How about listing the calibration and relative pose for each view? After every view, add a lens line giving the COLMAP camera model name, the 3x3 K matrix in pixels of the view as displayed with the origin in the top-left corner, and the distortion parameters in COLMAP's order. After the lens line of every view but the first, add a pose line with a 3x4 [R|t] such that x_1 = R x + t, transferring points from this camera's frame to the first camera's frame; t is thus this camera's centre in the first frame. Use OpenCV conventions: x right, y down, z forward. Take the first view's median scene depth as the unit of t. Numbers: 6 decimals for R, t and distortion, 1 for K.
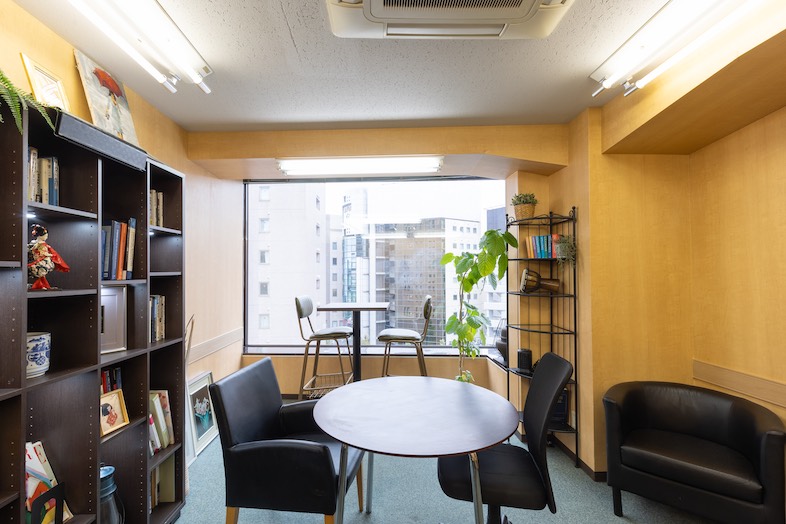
lens RADIAL K [[362.0, 0, 390.5], [0, 362.0, 266.5], [0, 0, 1]] dist [0.003017, 0.000624]
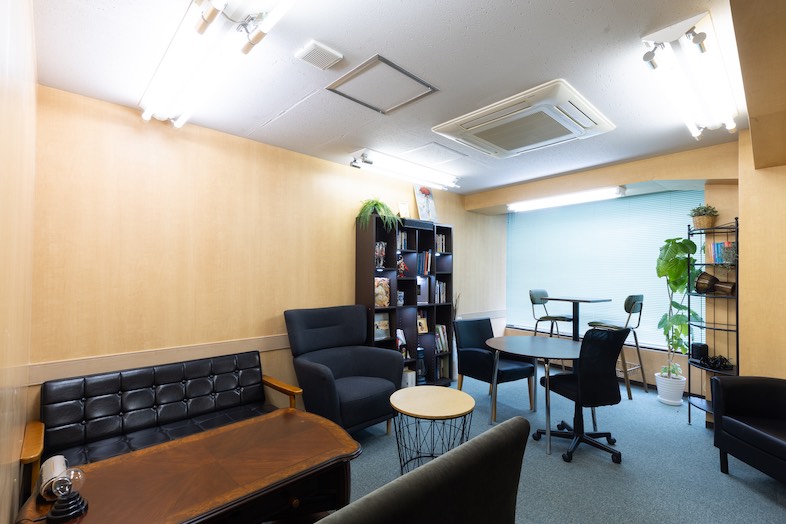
lens RADIAL K [[362.0, 0, 392.4], [0, 362.0, 265.4], [0, 0, 1]] dist [0.003017, 0.000624]
pose [[0.657582, 0.000092, -0.753383, 0.927393], [-0.000916, 0.999999, -0.000677, -0.022810], [0.753382, 0.001135, 0.657582, -0.765475]]
